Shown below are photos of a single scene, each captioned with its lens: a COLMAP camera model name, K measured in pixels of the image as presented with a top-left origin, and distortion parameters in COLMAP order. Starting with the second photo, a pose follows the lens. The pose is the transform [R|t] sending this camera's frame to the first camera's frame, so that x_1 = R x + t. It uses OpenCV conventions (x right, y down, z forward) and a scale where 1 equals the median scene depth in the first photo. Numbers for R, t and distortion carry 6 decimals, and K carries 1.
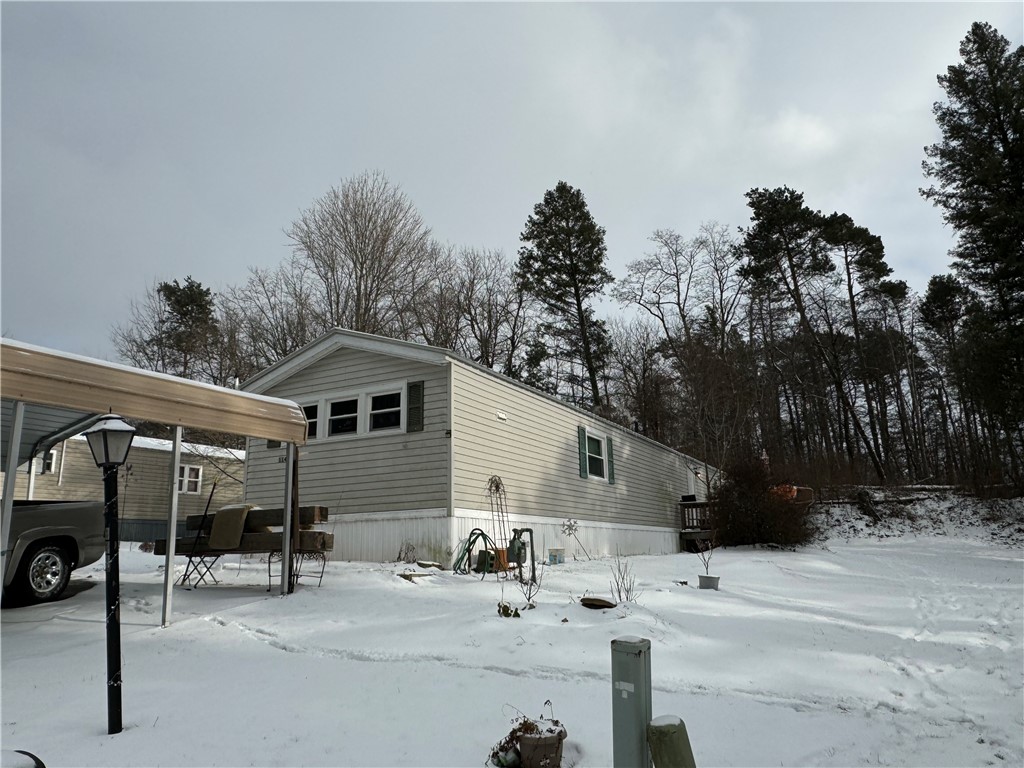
lens RADIAL K [[724.9, 0, 511.0], [0, 724.9, 392.4], [0, 0, 1]] dist [-0.000621, 0.002515]
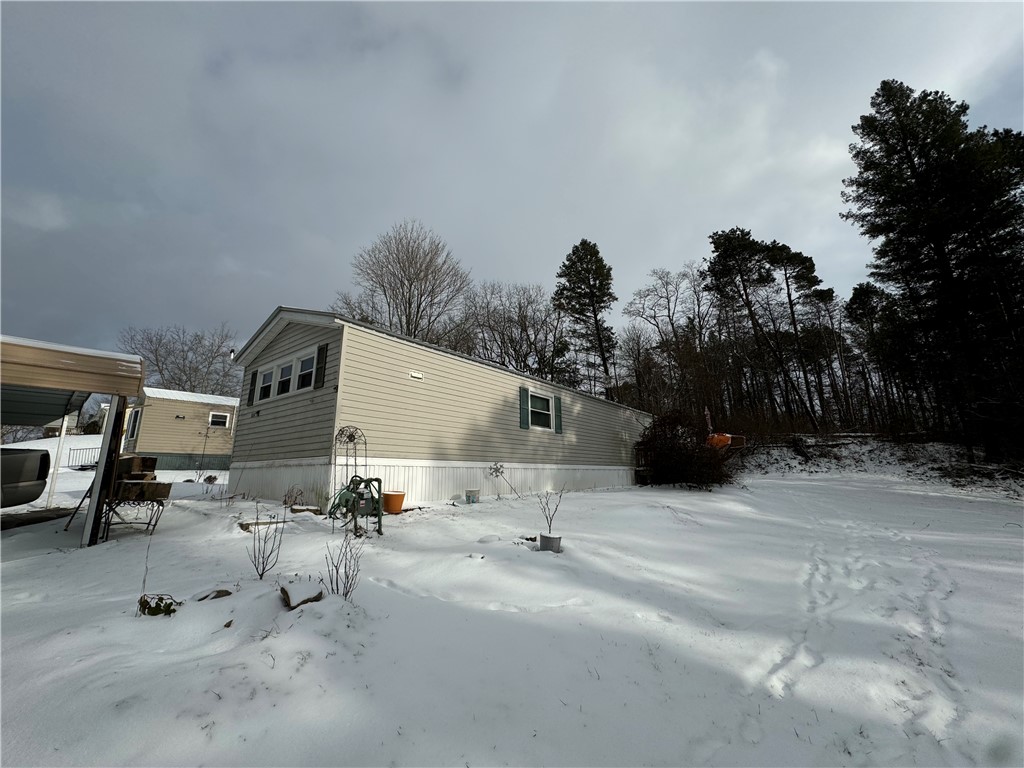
lens RADIAL K [[411.0, 0, 512.0], [0, 411.0, 384.0], [0, 0, 1]] dist [-0.001635, -0.000077]
pose [[0.983848, -0.025099, -0.177237, 0.075087], [0.026093, 0.999654, 0.003281, 0.014465], [0.177093, -0.007853, 0.984163, 0.113982]]
